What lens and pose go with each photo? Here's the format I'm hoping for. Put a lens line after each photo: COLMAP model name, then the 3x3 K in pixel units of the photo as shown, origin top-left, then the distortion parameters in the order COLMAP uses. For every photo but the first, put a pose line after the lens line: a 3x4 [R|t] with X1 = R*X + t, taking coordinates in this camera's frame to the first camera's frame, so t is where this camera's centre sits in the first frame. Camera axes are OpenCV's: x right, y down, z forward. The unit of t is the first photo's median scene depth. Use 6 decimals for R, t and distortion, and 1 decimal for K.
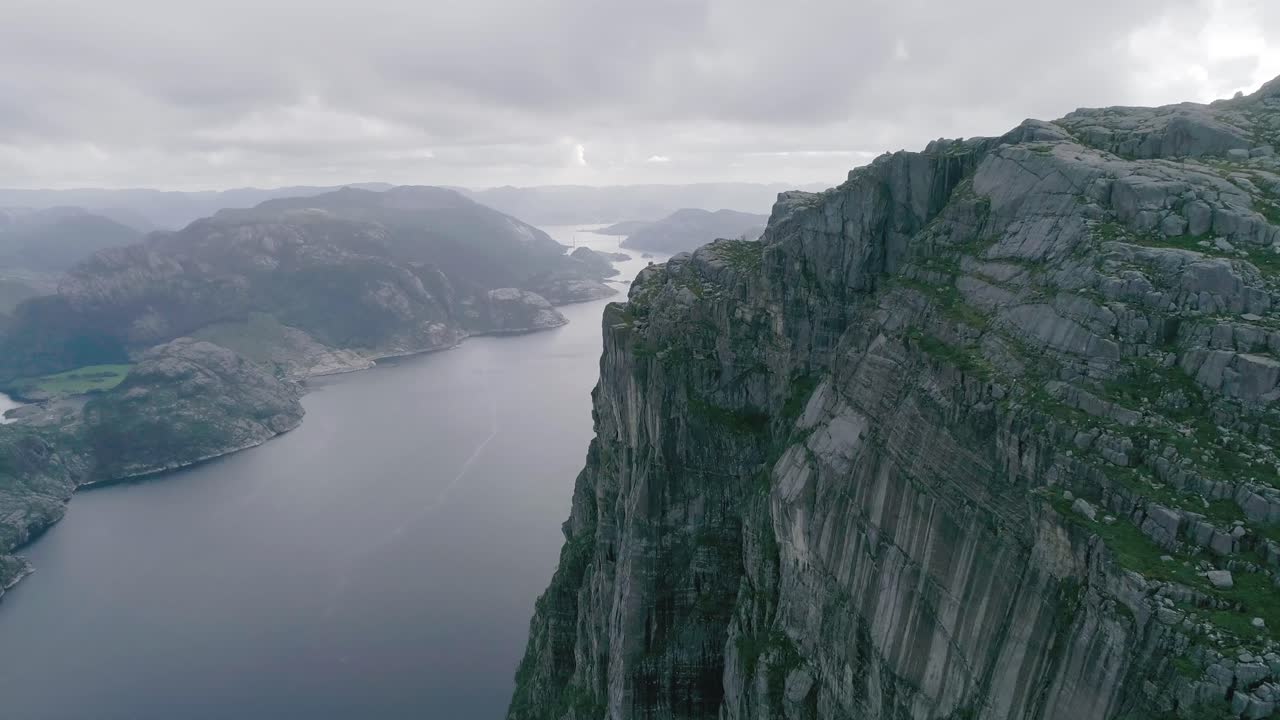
lens RADIAL K [[904.0, 0, 634.1], [0, 904.0, 362.5], [0, 0, 1]] dist [0.004384, -0.001456]
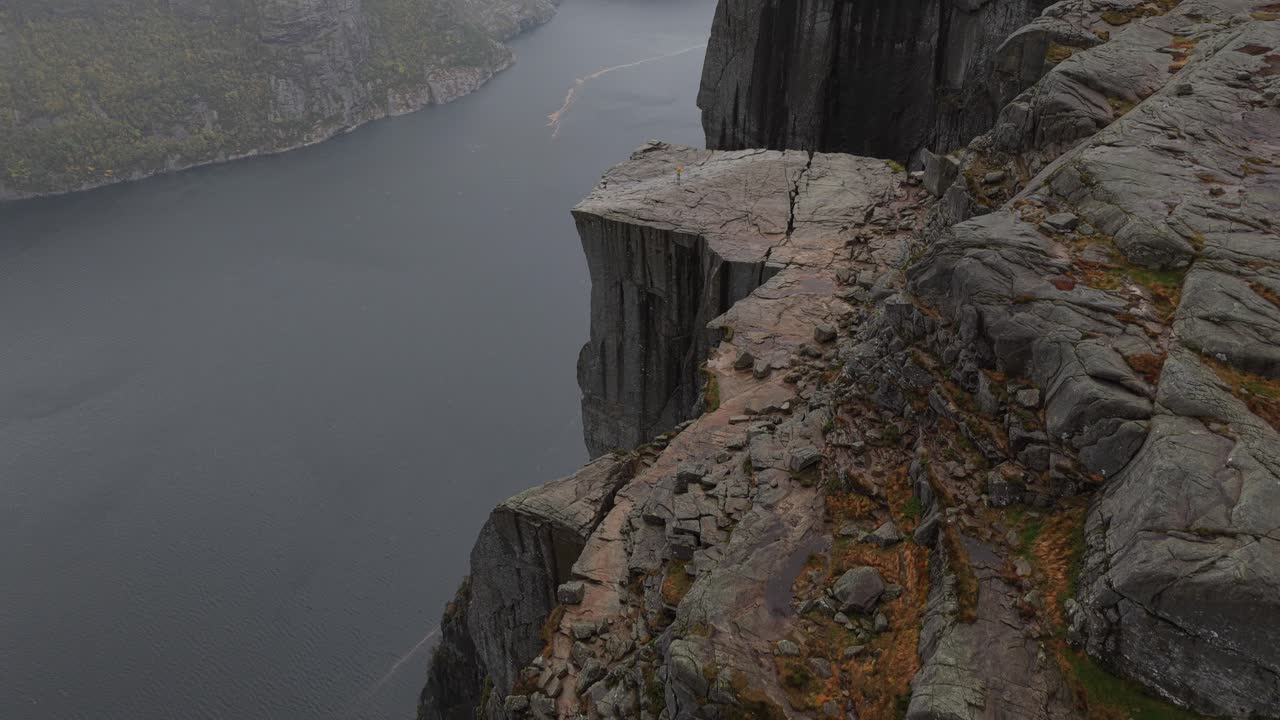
lens RADIAL K [[1090.9, 0, 644.7], [0, 1090.9, 357.8], [0, 0, 1]] dist [-0.012527, 0.046266]
pose [[0.853115, 0.308931, -0.420425, 0.073989], [-0.136065, 0.909696, 0.392350, 0.018224], [0.503668, -0.277514, 0.818110, -0.041986]]
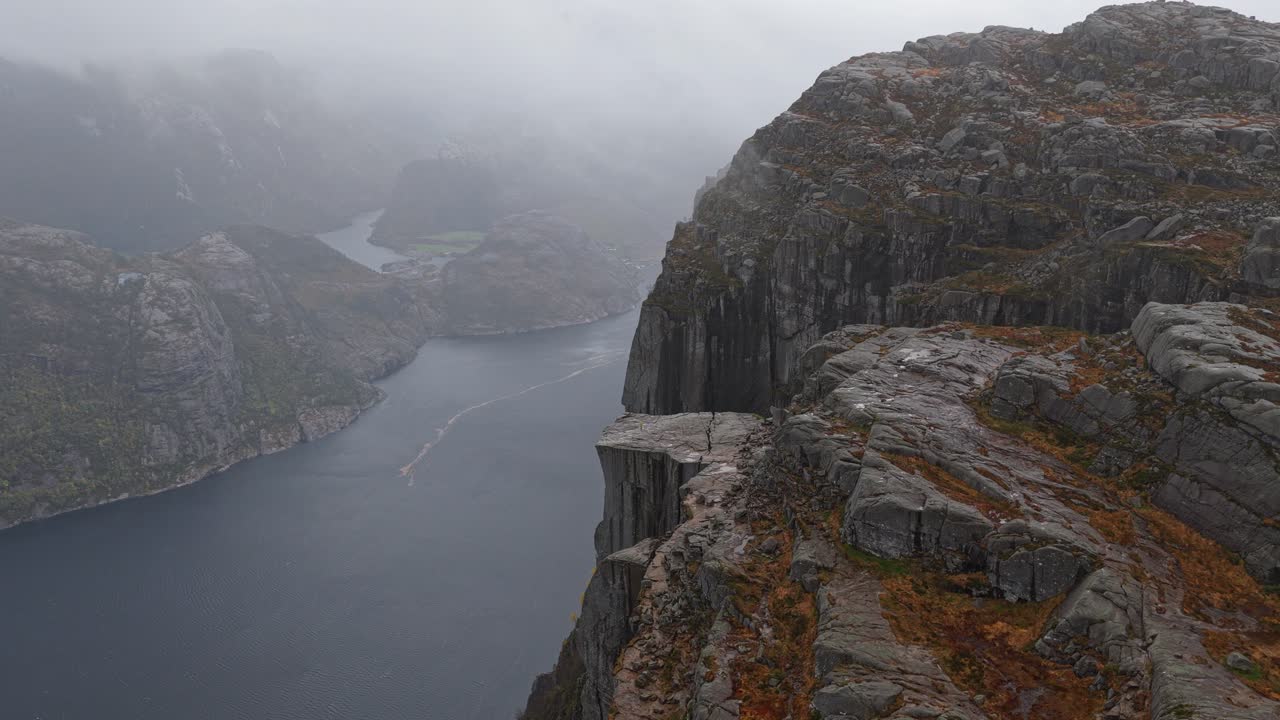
lens RADIAL K [[1091.0, 0, 644.9], [0, 1091.0, 358.9], [0, 0, 1]] dist [-0.011873, 0.041696]
pose [[0.920921, 0.136362, -0.365116, 0.087124], [-0.110197, 0.989673, 0.091673, 0.015112], [0.373846, -0.044189, 0.926437, -0.092338]]
